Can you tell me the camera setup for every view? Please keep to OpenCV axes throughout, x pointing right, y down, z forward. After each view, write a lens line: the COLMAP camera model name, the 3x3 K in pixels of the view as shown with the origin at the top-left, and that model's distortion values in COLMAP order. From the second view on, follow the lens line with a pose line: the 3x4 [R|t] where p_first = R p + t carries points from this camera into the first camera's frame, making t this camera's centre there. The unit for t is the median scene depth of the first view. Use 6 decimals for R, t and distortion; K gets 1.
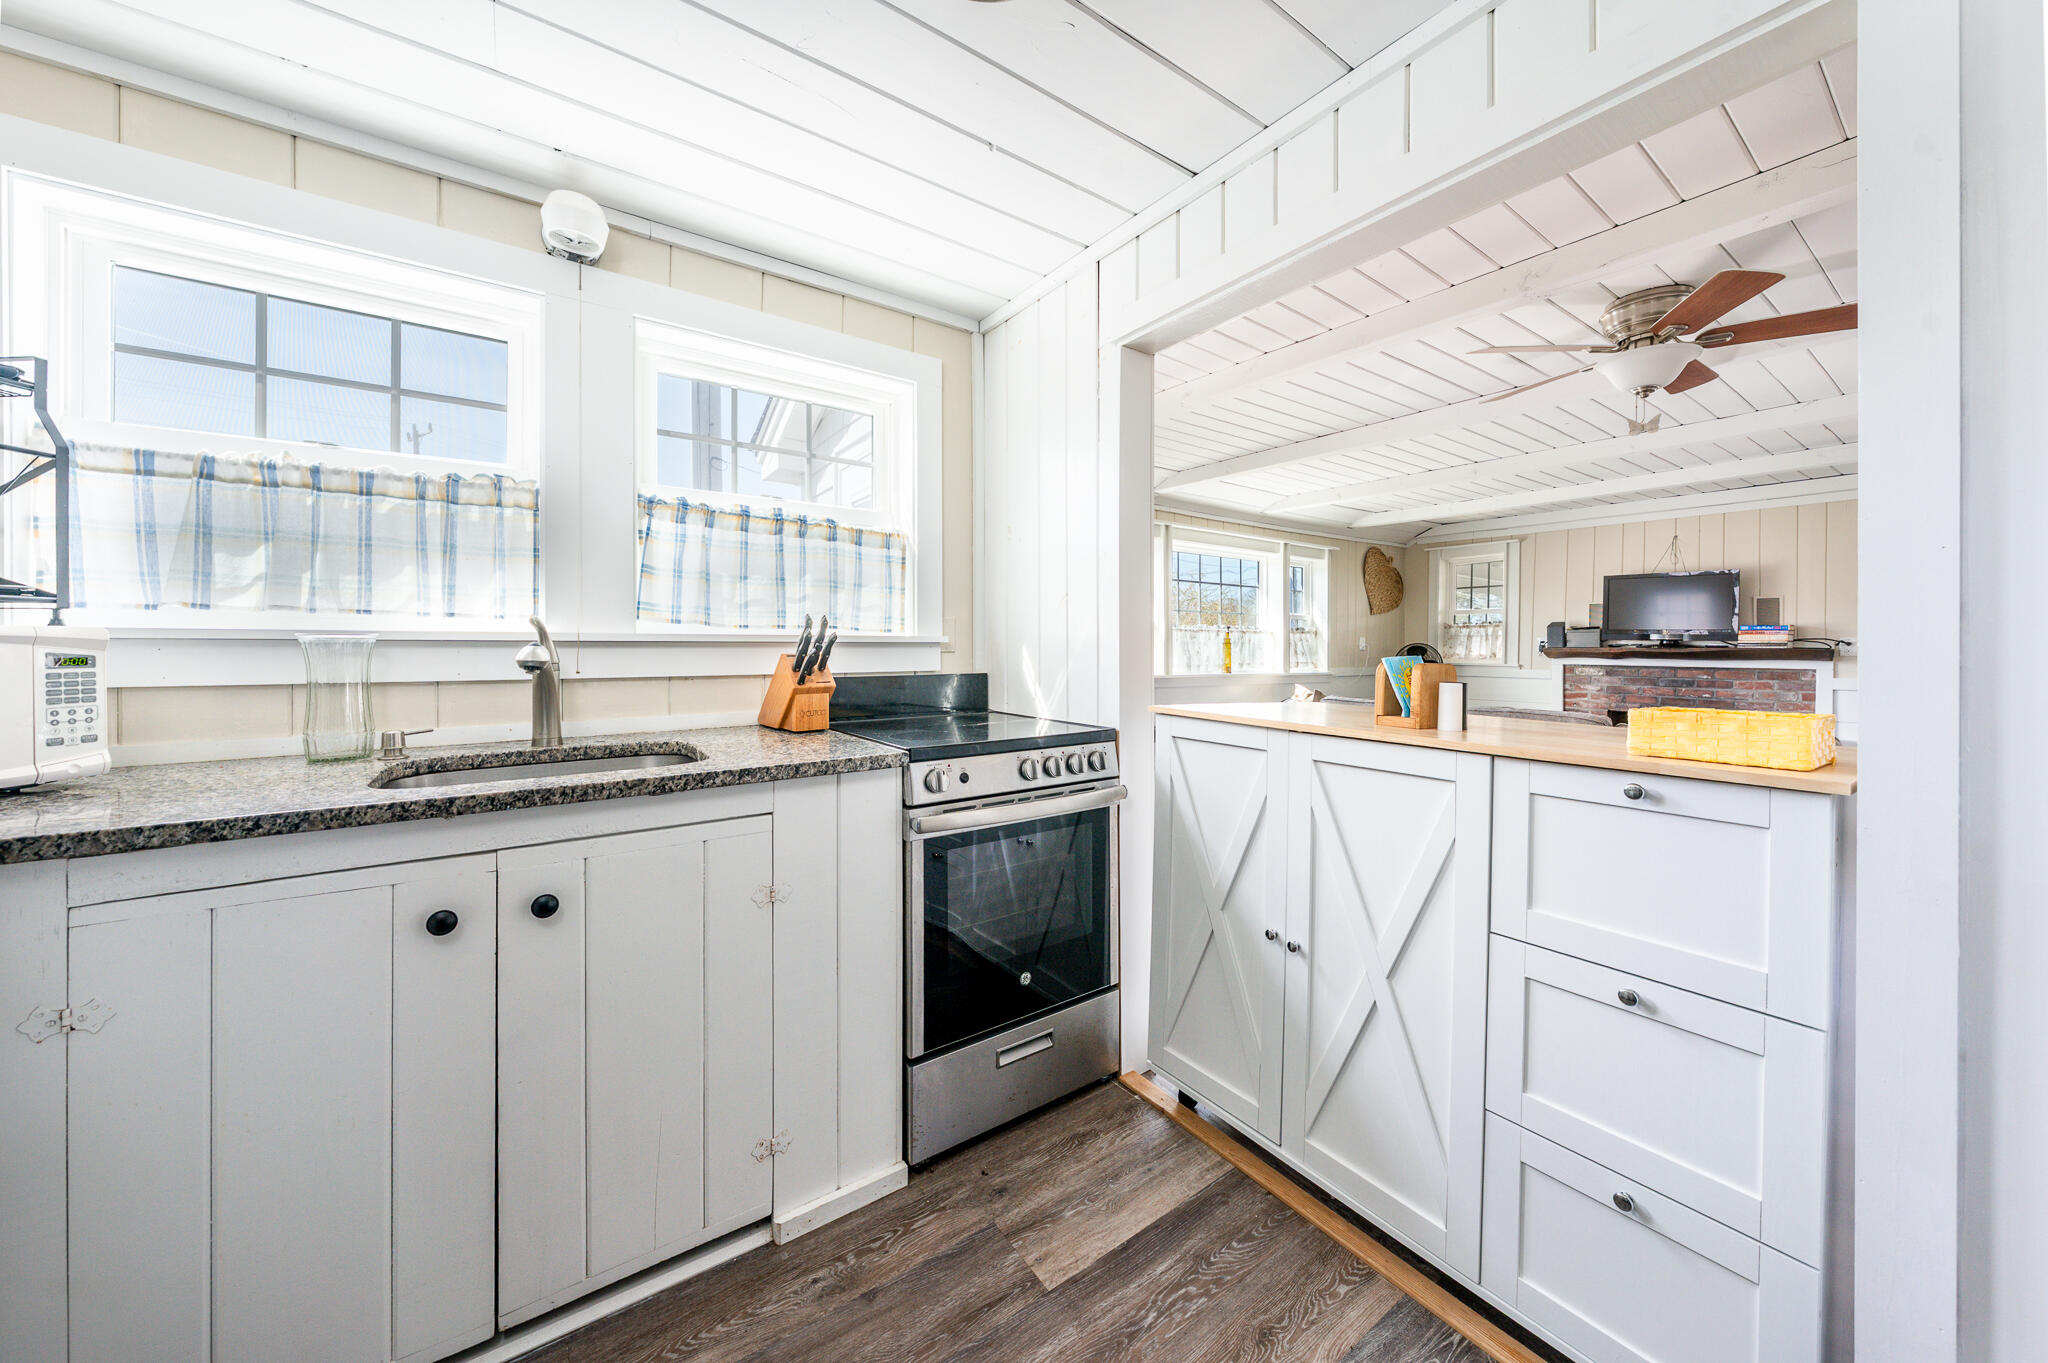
lens RADIAL K [[710.9, 0, 1039.6], [0, 710.9, 646.4], [0, 0, 1]] dist [-0.001435, -0.000002]
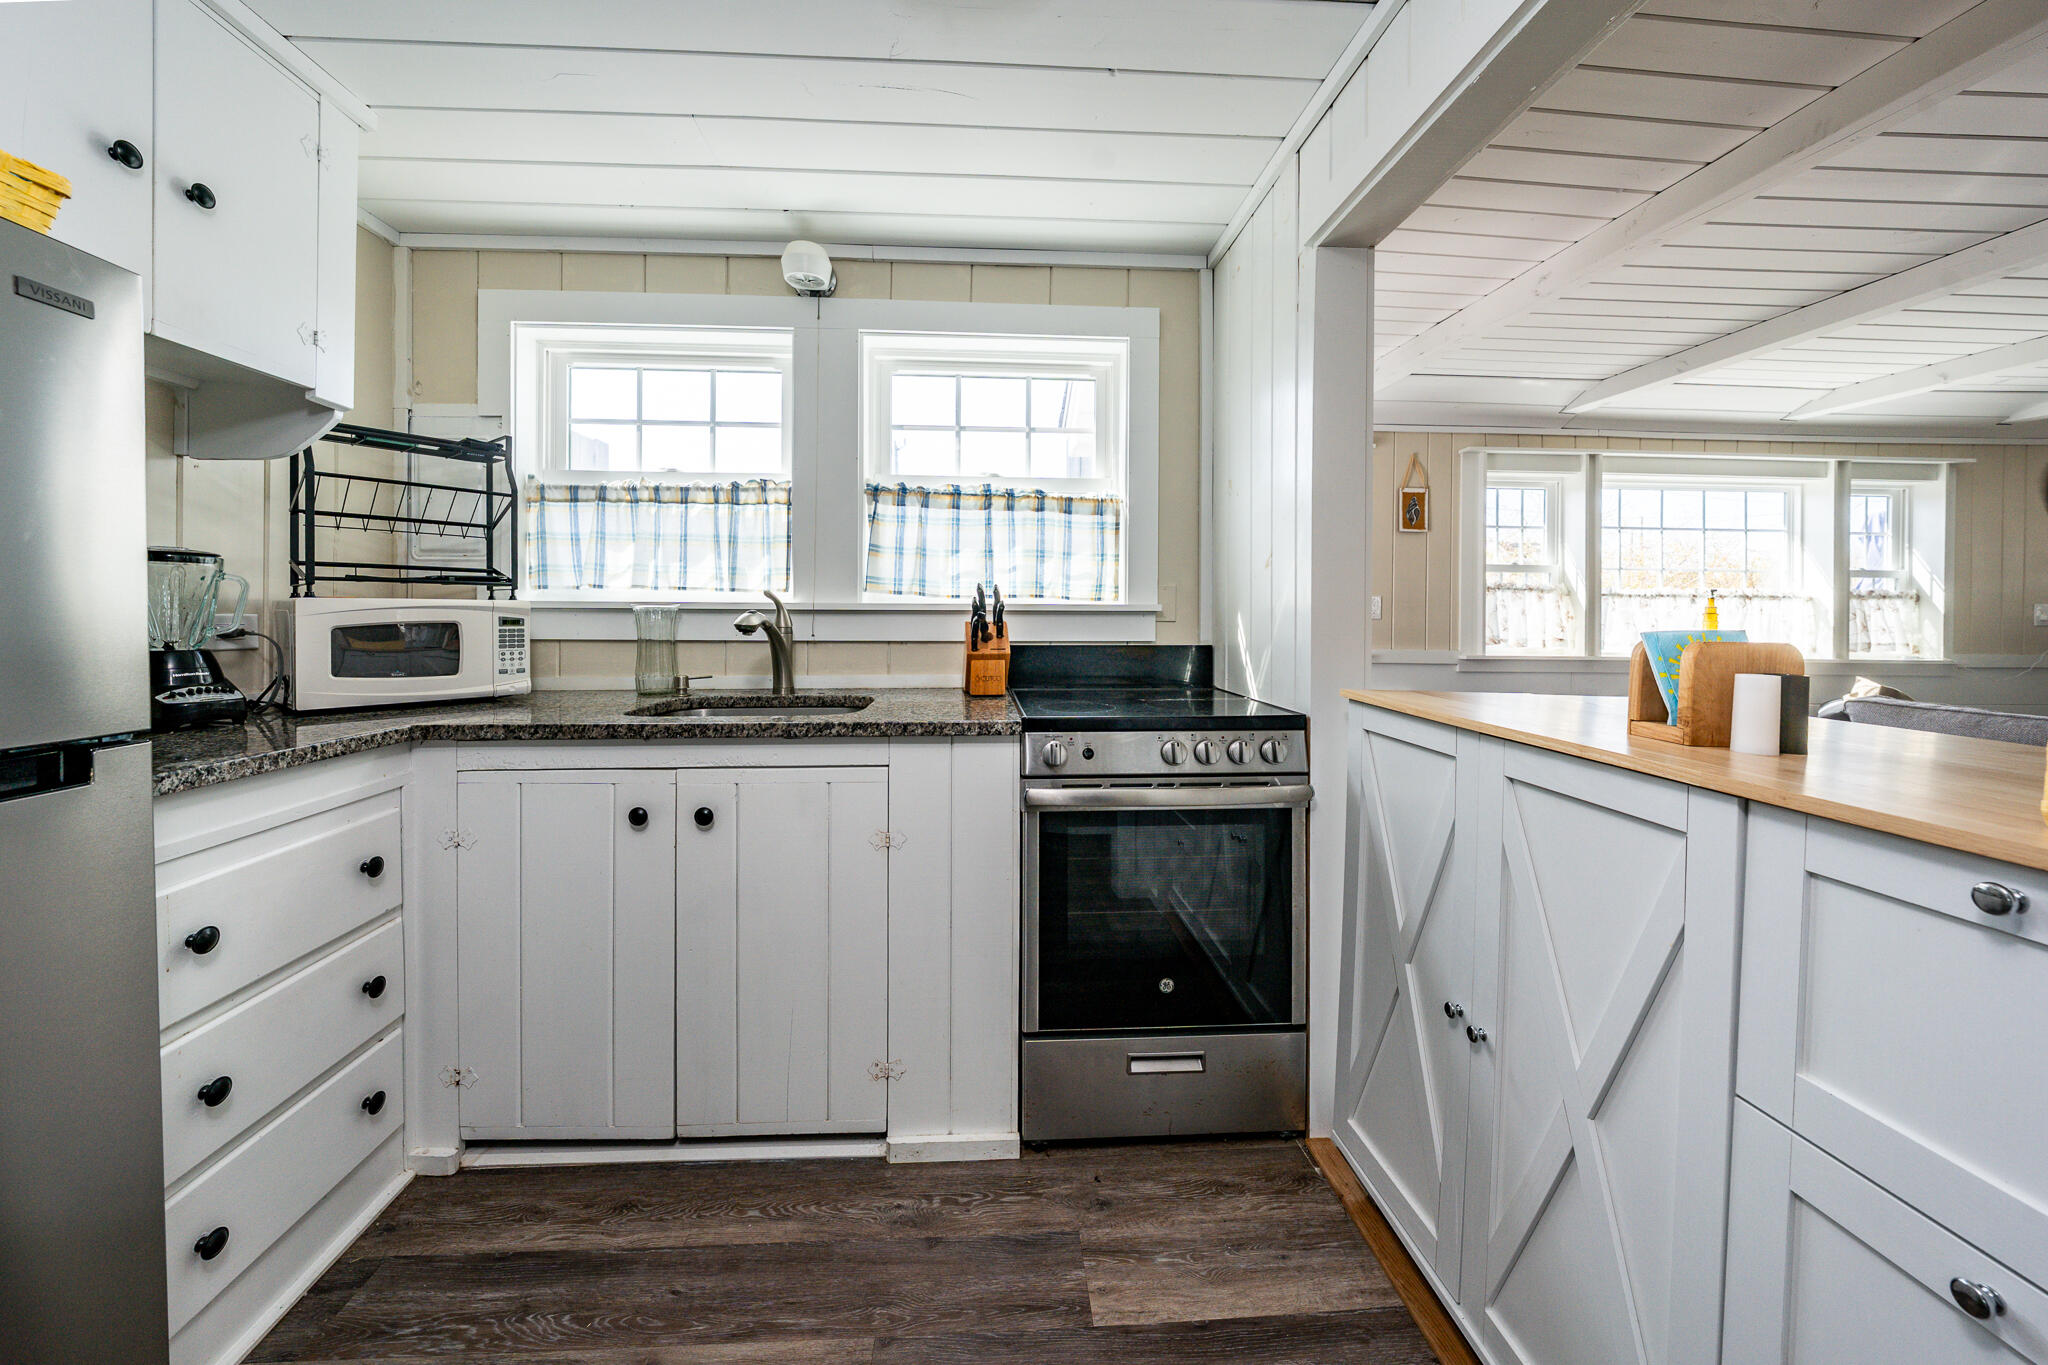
lens RADIAL K [[724.1, 0, 951.7], [0, 724.1, 618.5], [0, 0, 1]] dist [0.001359, 0.000069]
pose [[0.850877, 0.004665, -0.525344, 0.231053], [-0.003164, 0.999988, 0.003755, 0.002365], [0.525355, -0.001533, 0.850882, 0.081870]]
